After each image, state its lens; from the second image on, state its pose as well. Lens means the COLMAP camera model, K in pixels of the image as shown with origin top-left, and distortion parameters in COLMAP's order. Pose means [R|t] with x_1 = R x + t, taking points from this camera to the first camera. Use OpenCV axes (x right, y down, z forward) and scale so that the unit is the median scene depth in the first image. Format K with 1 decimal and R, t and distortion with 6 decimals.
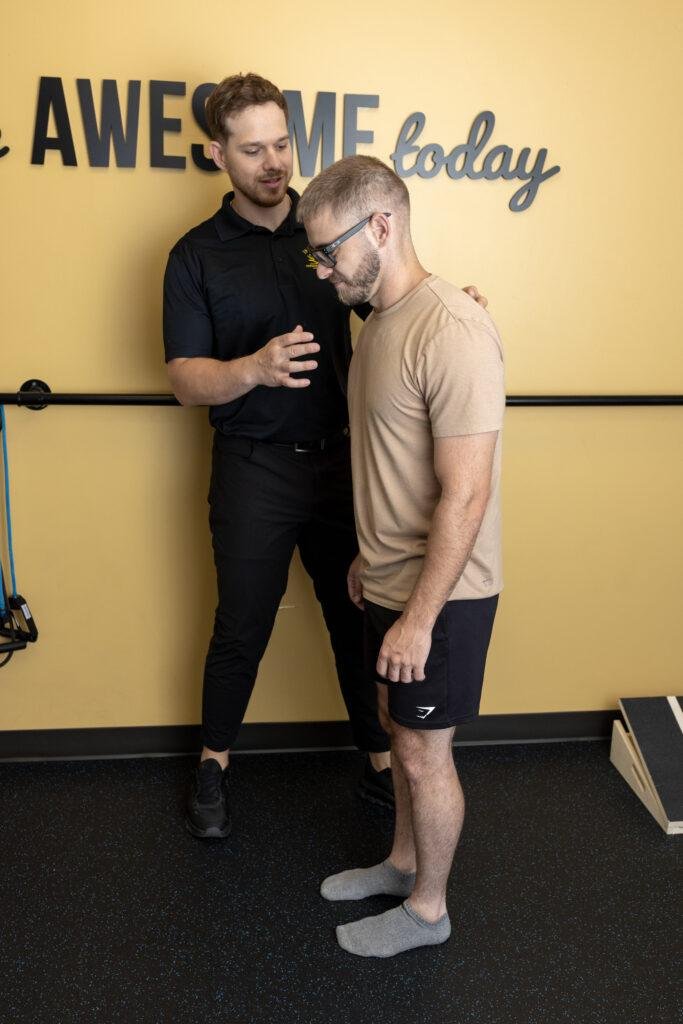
lens RADIAL K [[937.8, 0, 330.8], [0, 937.8, 512.3], [0, 0, 1]] dist [-0.000748, 0.003761]
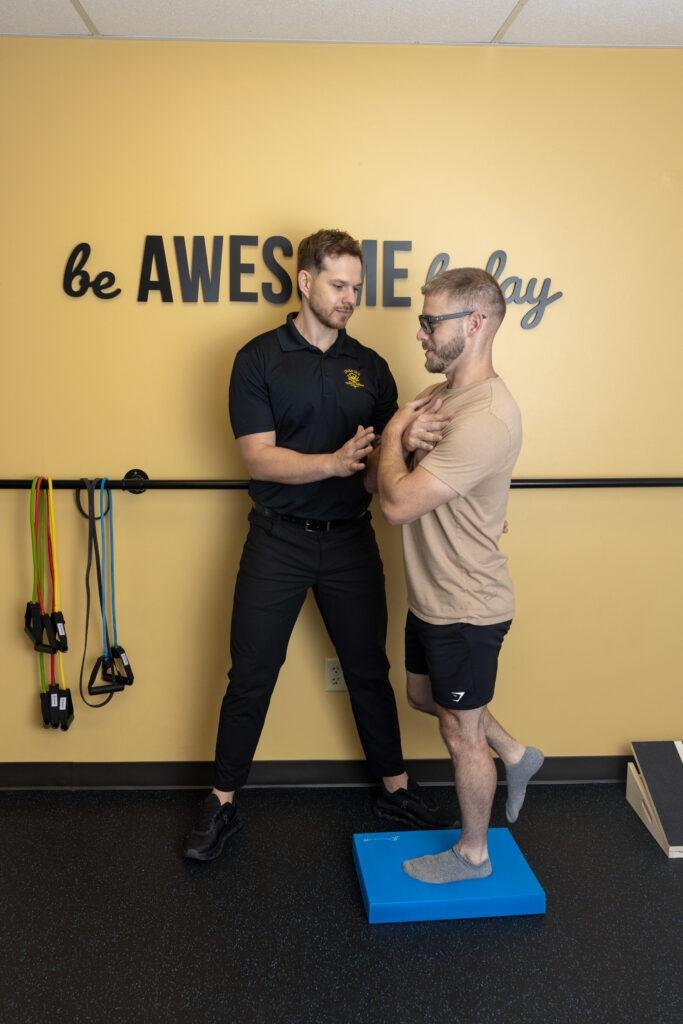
lens RADIAL K [[965.0, 0, 350.2], [0, 965.0, 532.1], [0, 0, 1]] dist [-0.006244, -0.014797]
pose [[0.996894, -0.003983, -0.078650, 0.069247], [-0.002918, 0.996166, -0.087436, 0.053802], [0.078697, 0.087394, 0.993060, -0.246971]]
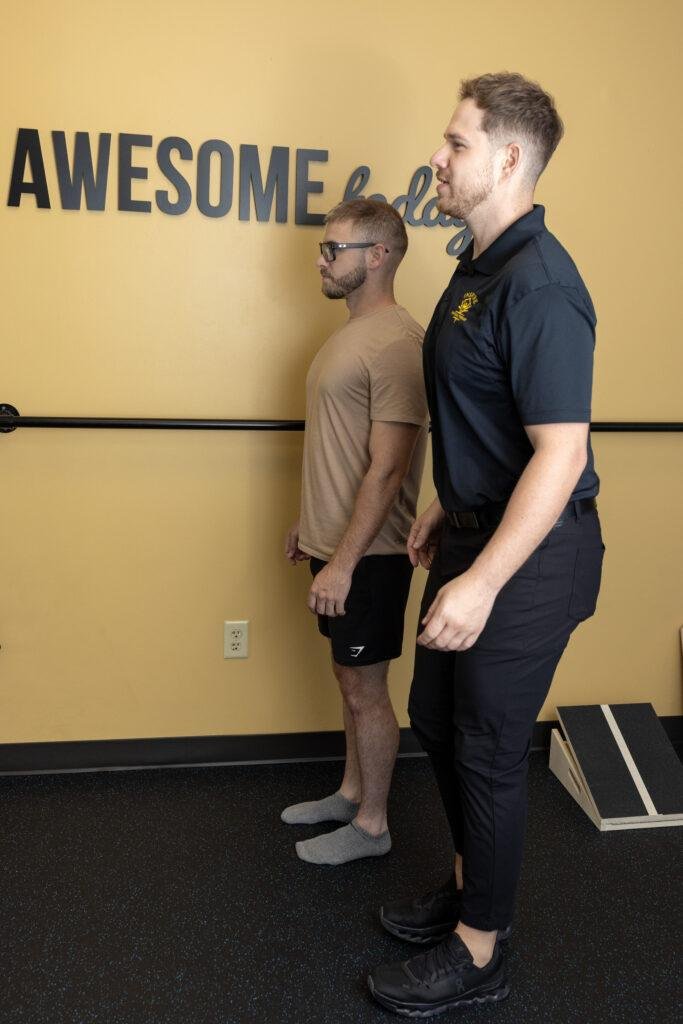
lens RADIAL K [[1023.5, 0, 343.4], [0, 1023.5, 495.9], [0, 0, 1]] dist [-0.004522, -0.003425]
pose [[0.997994, 0.001205, 0.063295, -0.006440], [0.003231, 0.997546, -0.069946, 0.046315], [-0.063224, 0.070010, 0.995541, -0.174385]]
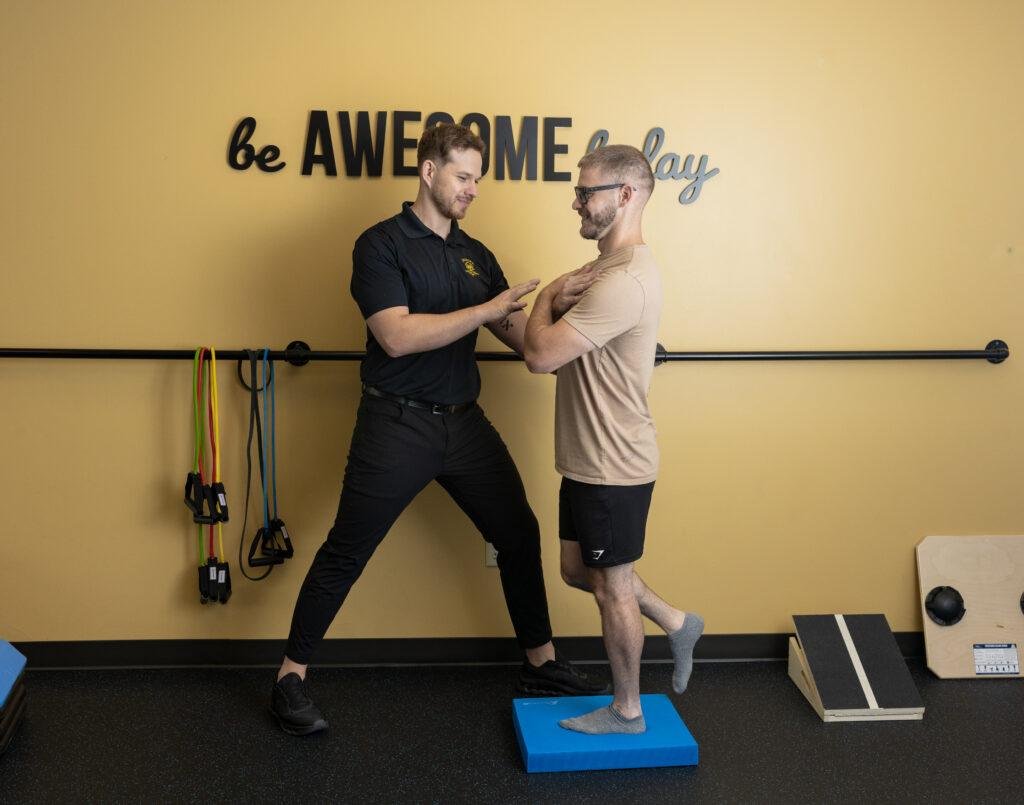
lens RADIAL K [[1271.9, 0, 552.1], [0, 1271.9, 435.0], [0, 0, 1]] dist [0.006638, 0.025214]
pose [[0.998379, -0.005122, -0.056685, 0.120698], [-0.001665, 0.992886, -0.119056, 0.189437], [0.056892, 0.118957, 0.991268, -0.664735]]
